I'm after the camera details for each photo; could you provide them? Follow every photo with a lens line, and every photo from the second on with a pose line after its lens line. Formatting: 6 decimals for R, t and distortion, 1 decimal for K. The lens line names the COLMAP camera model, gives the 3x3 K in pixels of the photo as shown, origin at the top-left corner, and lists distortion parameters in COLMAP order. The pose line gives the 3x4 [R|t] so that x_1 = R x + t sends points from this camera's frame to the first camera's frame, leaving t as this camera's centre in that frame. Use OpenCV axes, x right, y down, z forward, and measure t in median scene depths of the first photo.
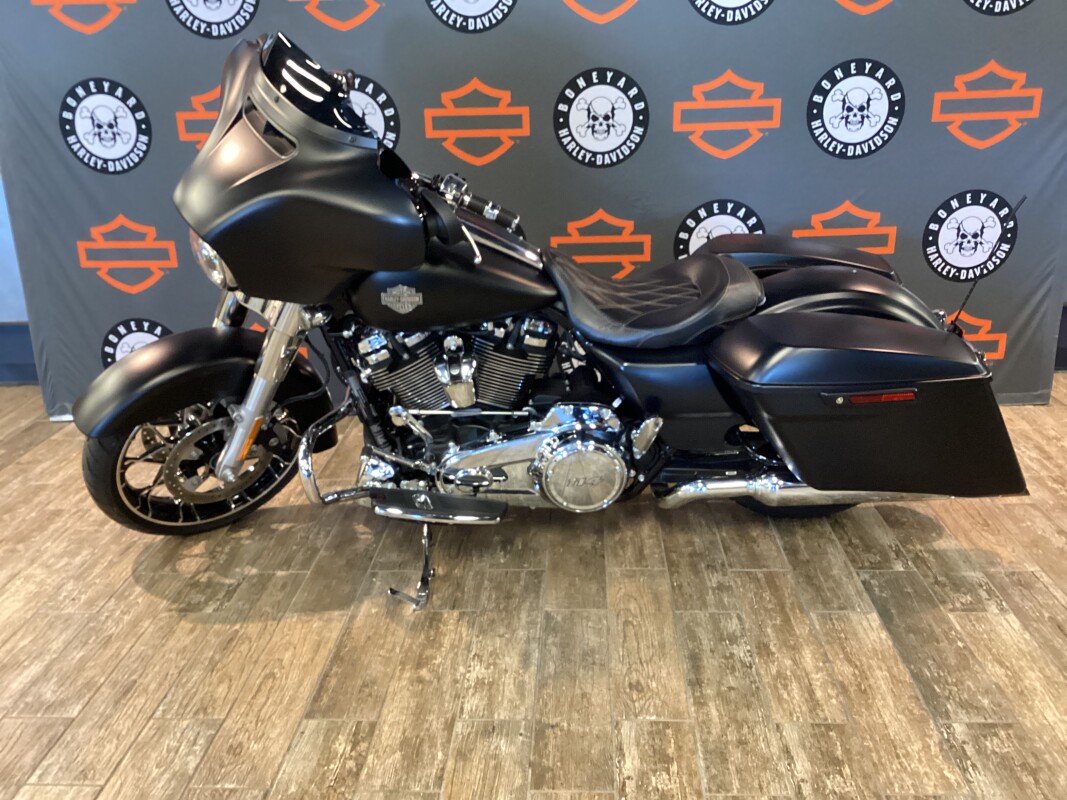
lens RADIAL K [[977.7, 0, 535.7], [0, 977.7, 397.8], [0, 0, 1]] dist [0.095119, -0.200904]
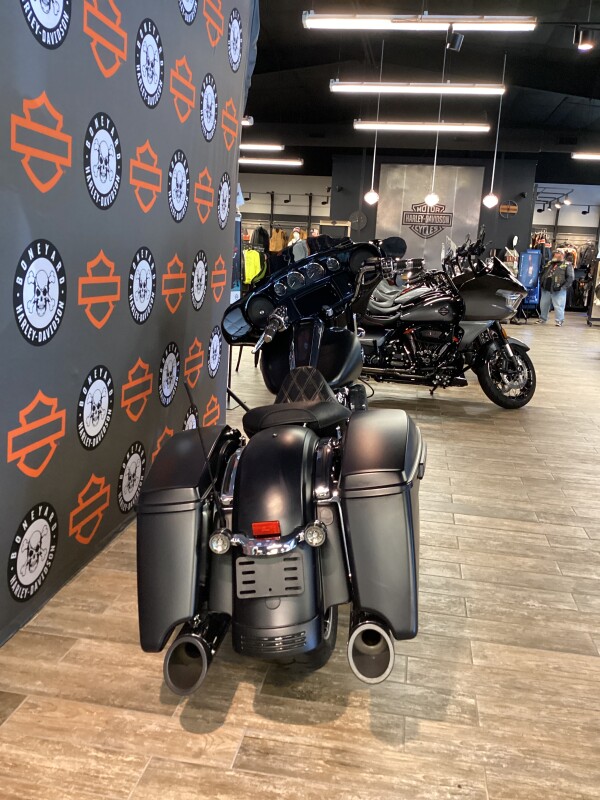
lens RADIAL K [[721.8, 0, 300.0], [0, 721.8, 400.0], [0, 0, 1]] dist [0.080598, -0.139693]
pose [[0.115244, -0.161001, 0.980203, -1.072701], [0.257406, 0.957911, 0.127076, -0.272937], [-0.959407, 0.237665, 0.151836, 0.912965]]
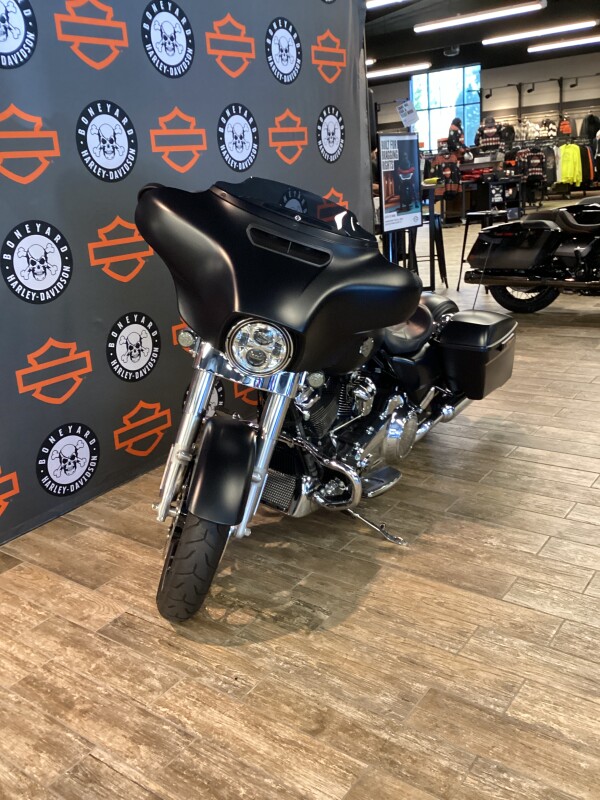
lens RADIAL K [[730.1, 0, 300.0], [0, 730.1, 400.0], [0, 0, 1]] dist [0.080238, -0.150808]
pose [[0.559219, -0.267758, 0.784589, -0.955722], [0.322461, 0.942132, 0.091688, -0.139967], [-0.763737, 0.201726, 0.613199, 0.354882]]
